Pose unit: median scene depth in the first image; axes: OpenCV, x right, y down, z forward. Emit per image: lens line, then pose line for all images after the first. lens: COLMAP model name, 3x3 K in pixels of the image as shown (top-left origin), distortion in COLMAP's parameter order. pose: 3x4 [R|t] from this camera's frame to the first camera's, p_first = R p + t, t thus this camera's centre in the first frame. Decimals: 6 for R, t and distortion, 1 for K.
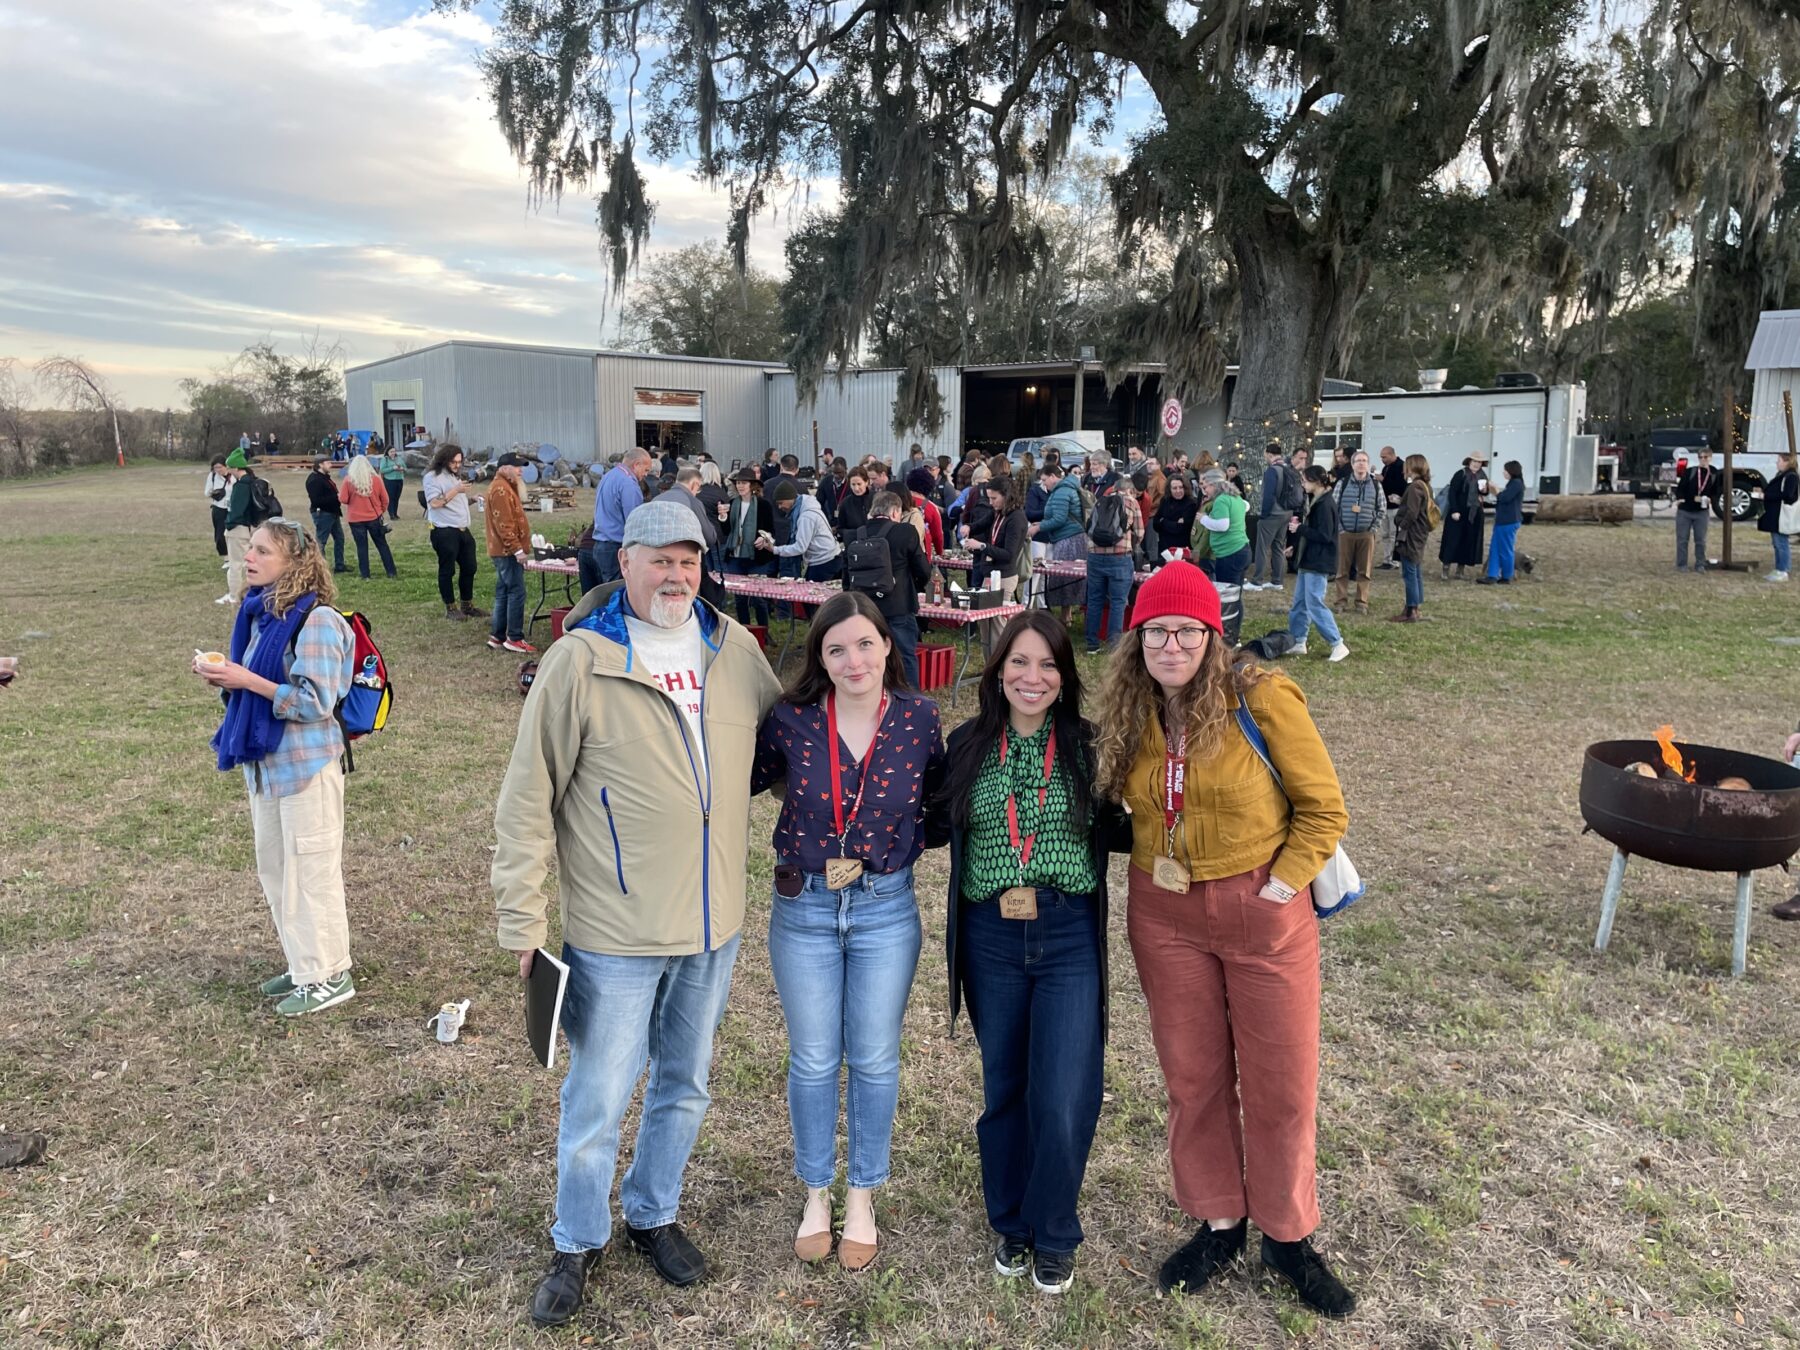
lens RADIAL K [[1298.8, 0, 899.8], [0, 1298.8, 669.1], [0, 0, 1]] dist [0.092764, -0.113786]
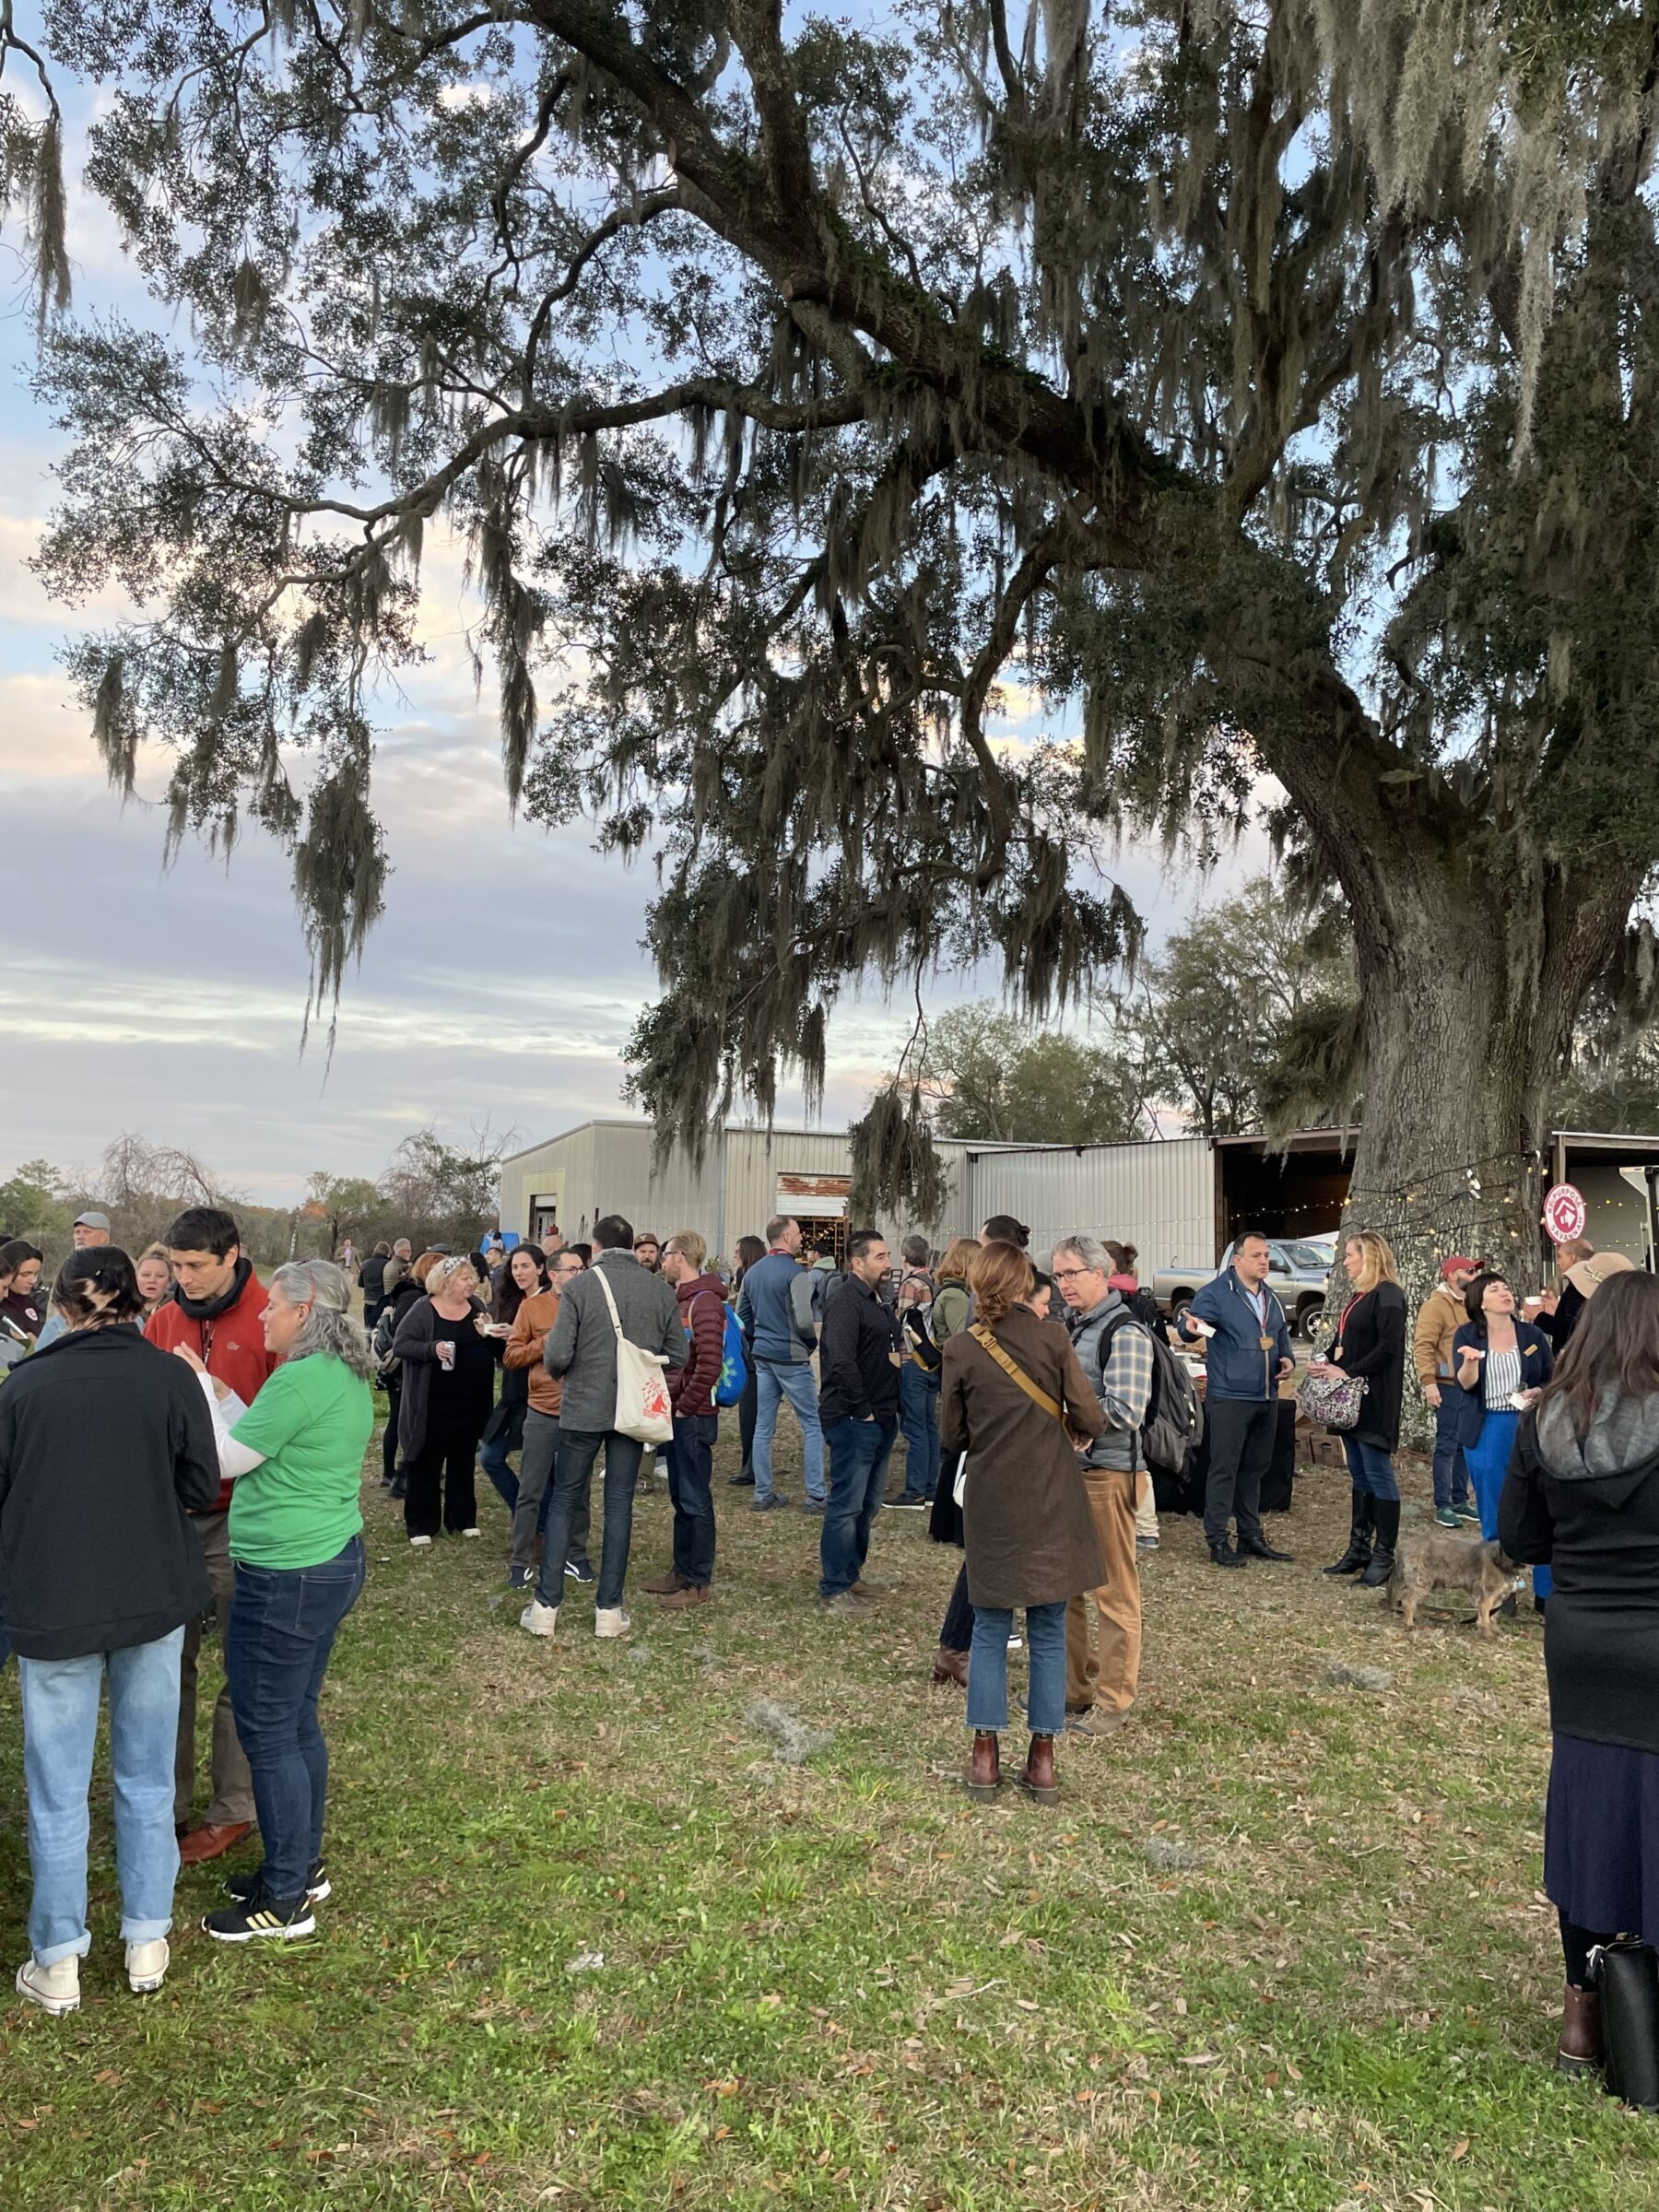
lens RADIAL K [[1596.1, 0, 869.5], [0, 1596.1, 1103.4], [0, 0, 1]] dist [0.092764, -0.113786]
pose [[0.953799, -0.019048, -0.299840, 0.124355], [-0.060565, 0.965310, -0.253984, -0.028510], [0.294277, 0.260409, 0.919559, 0.185731]]
